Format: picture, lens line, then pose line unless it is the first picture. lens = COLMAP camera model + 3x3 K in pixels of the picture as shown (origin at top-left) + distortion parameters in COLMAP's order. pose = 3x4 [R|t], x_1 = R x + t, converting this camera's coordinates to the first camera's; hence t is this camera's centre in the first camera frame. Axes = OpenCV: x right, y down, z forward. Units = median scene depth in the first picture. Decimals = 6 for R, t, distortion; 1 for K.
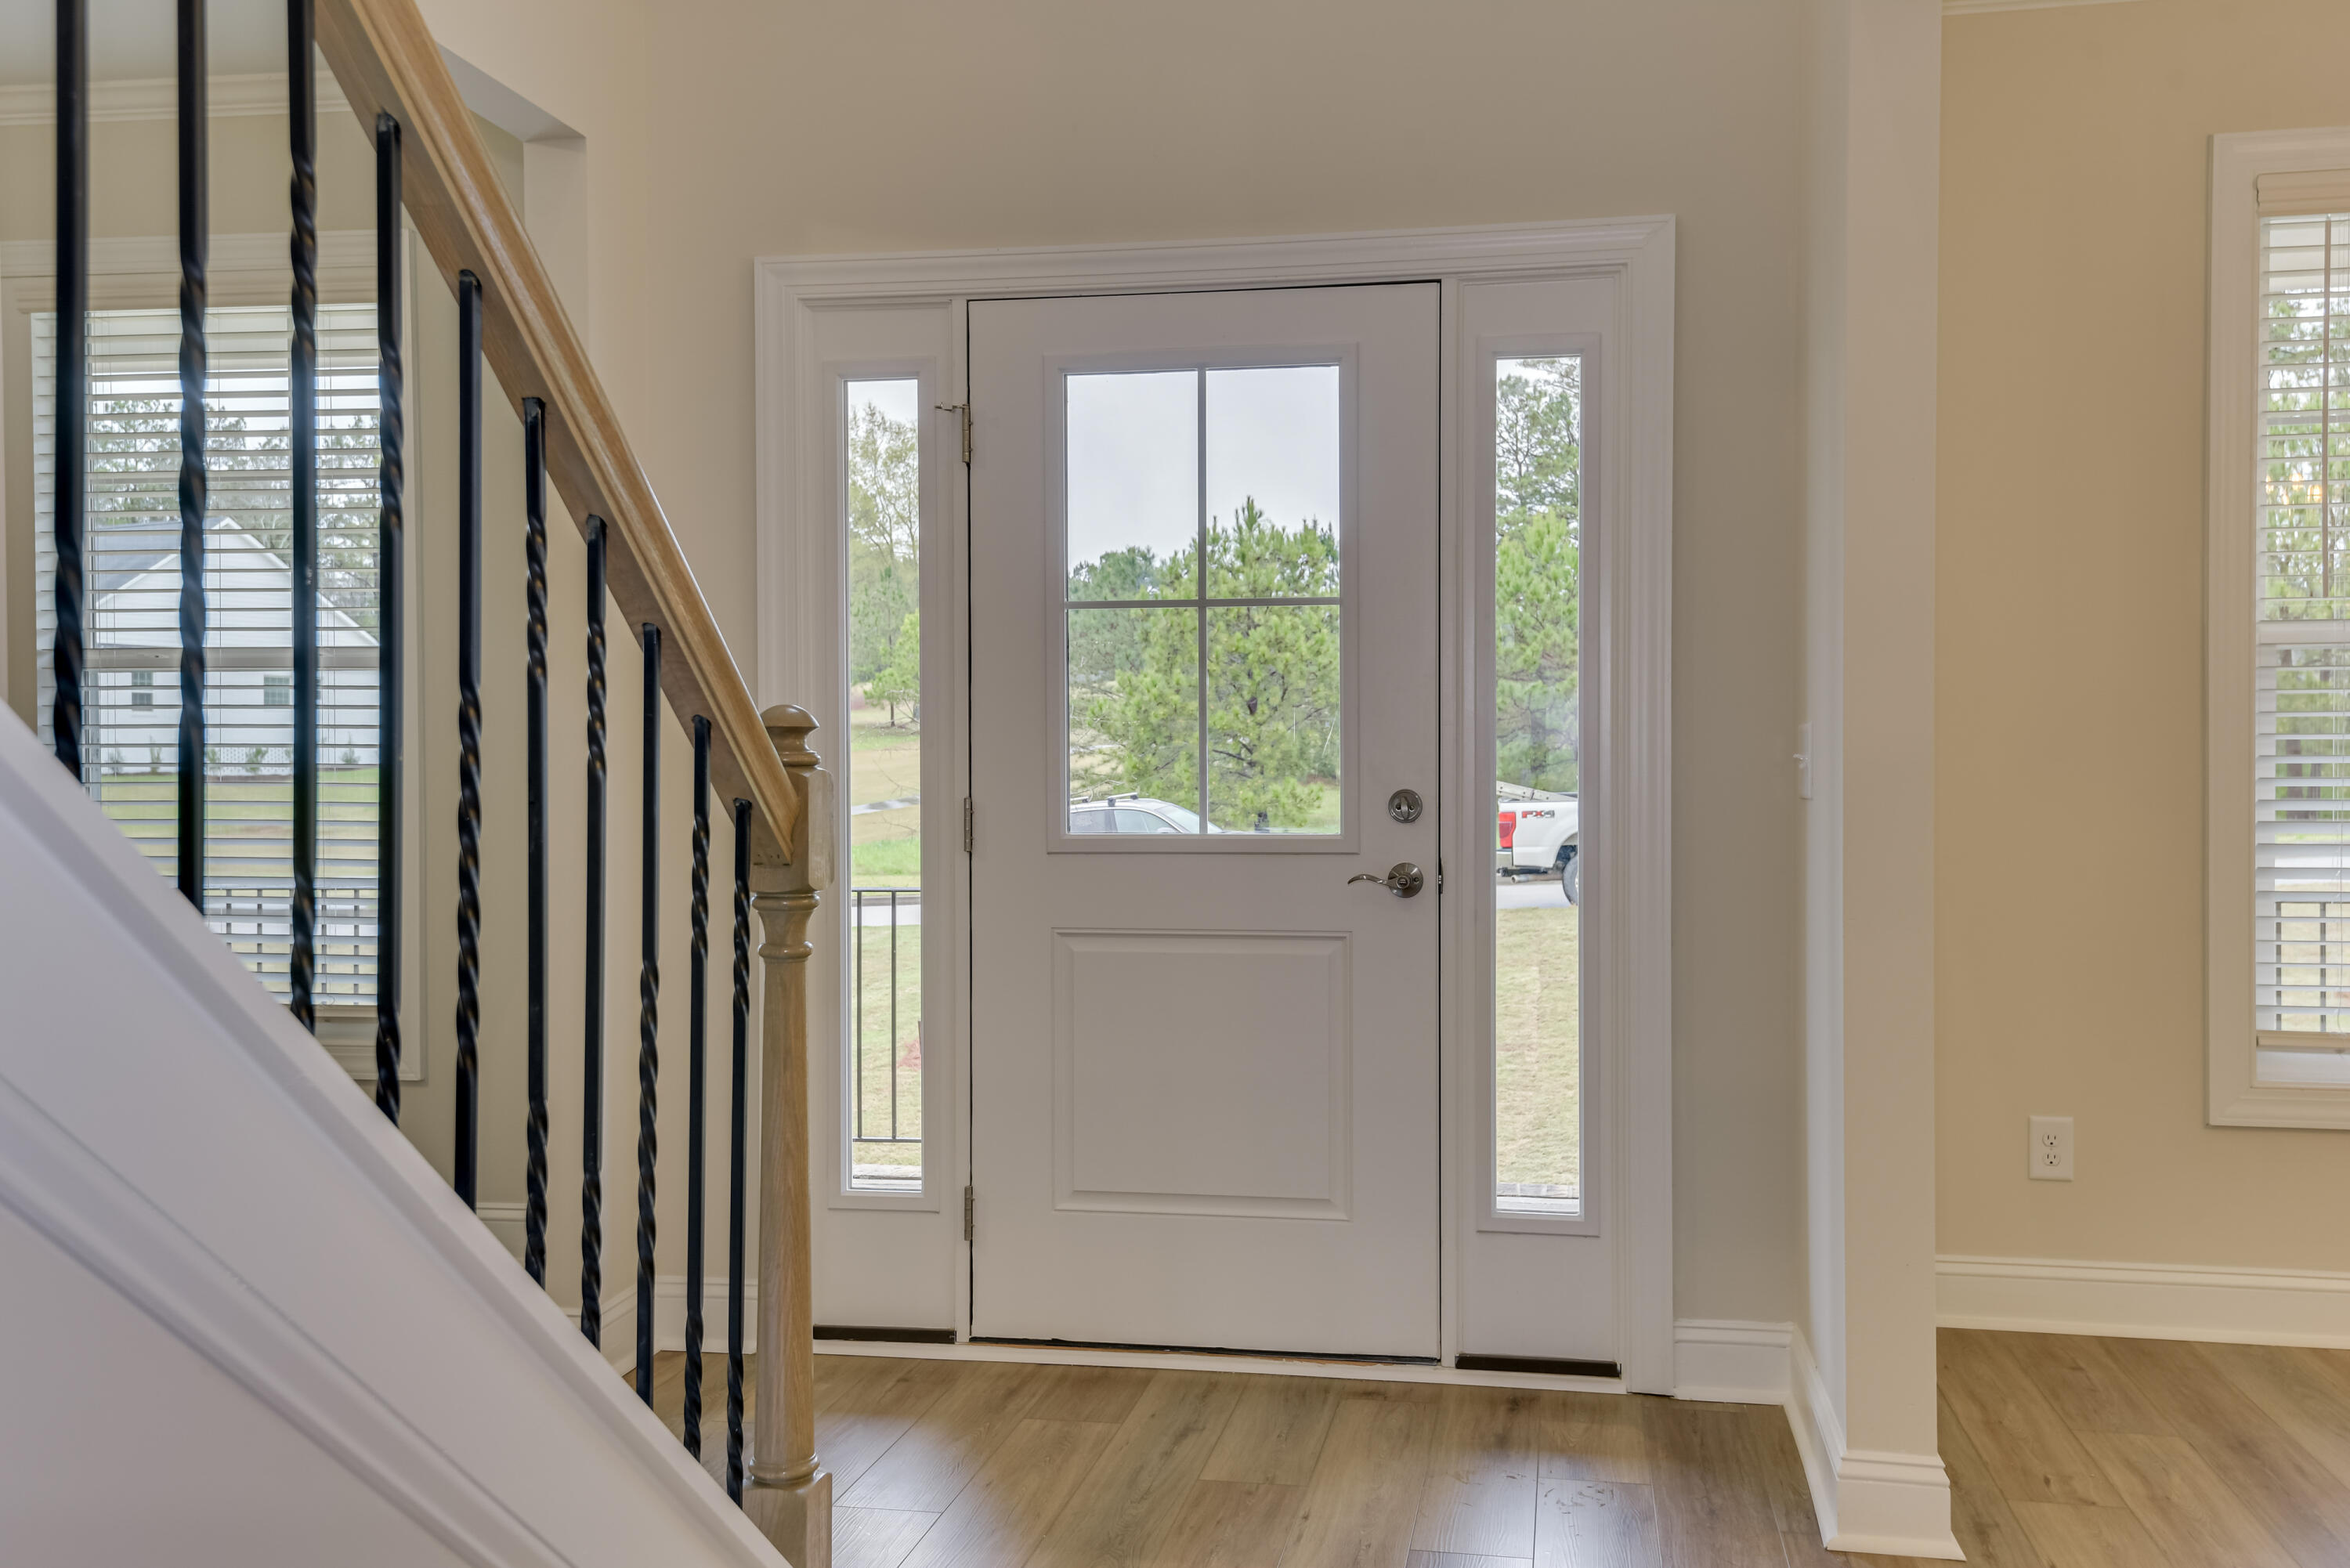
lens RADIAL K [[2004.5, 0, 1175.0], [0, 2004.5, 784.0], [0, 0, 1]] dist [0.006502, -0.007330]
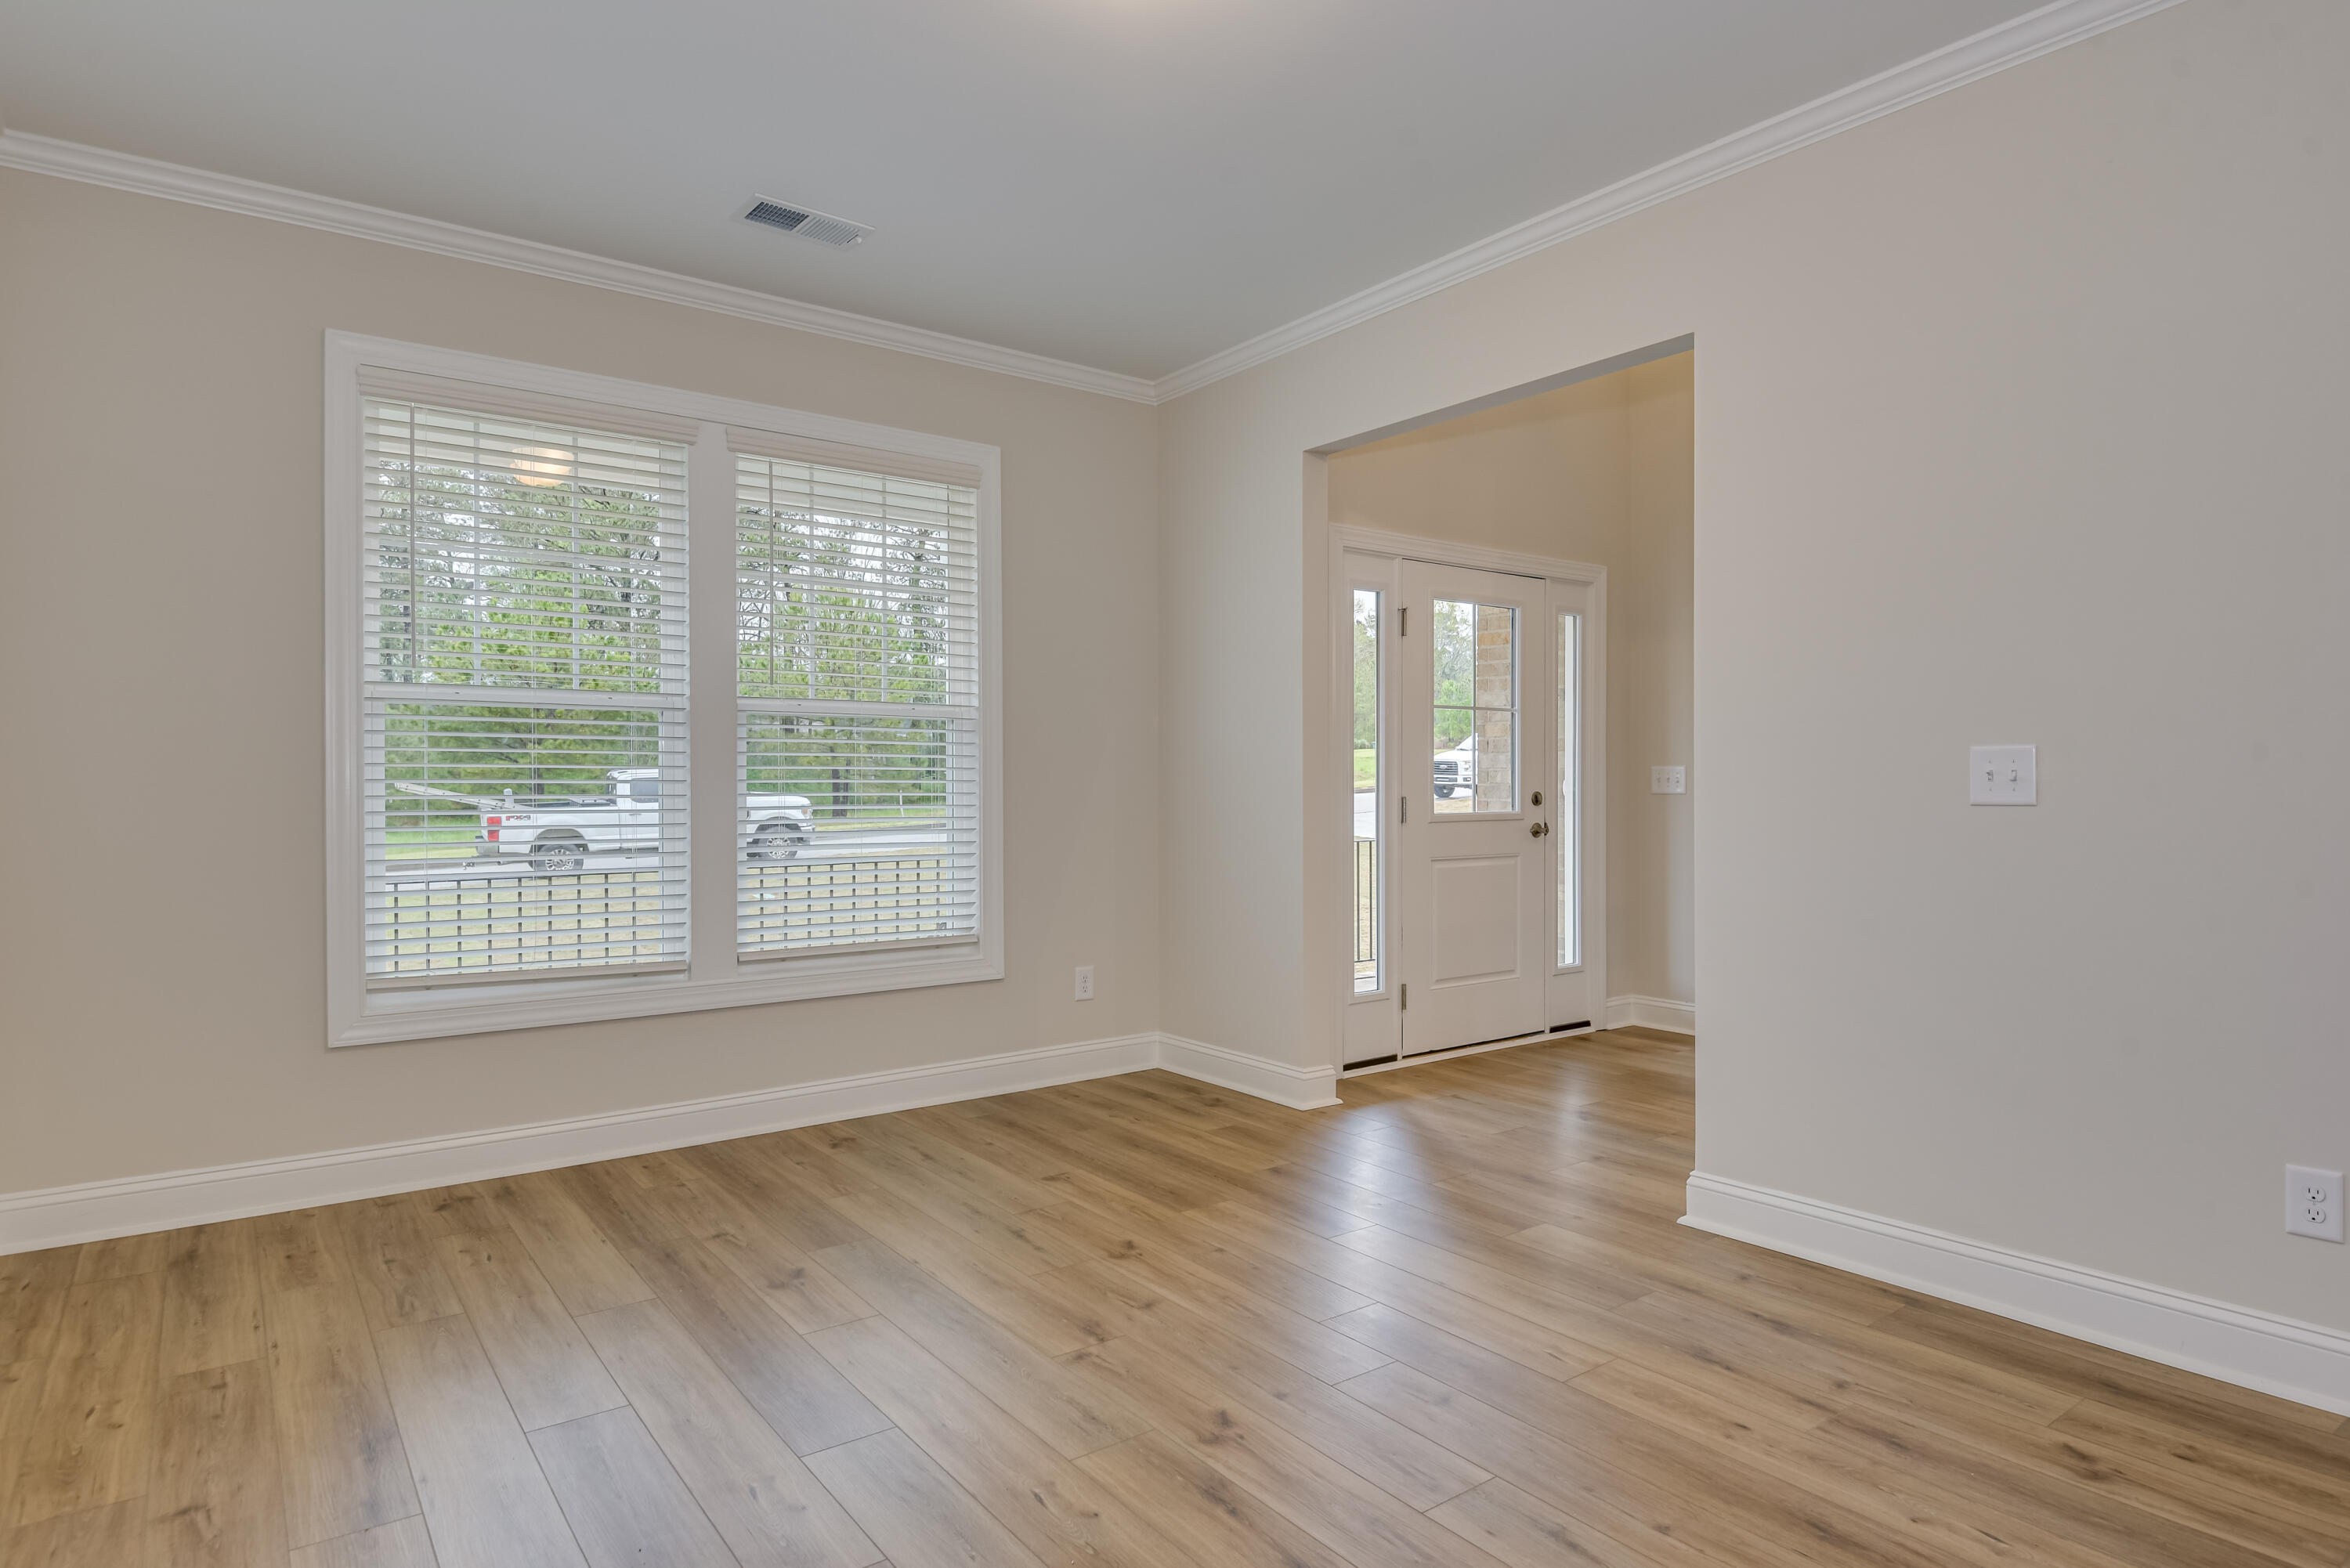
lens RADIAL K [[1311.5, 0, 1175.0], [0, 1311.5, 784.0], [0, 0, 1]] dist [0.005079, -0.017990]
pose [[0.688895, 0.000649, 0.724861, -1.252118], [0.006092, 0.999959, -0.006685, 0.001519], [-0.724836, 0.009022, 0.688863, 0.232785]]
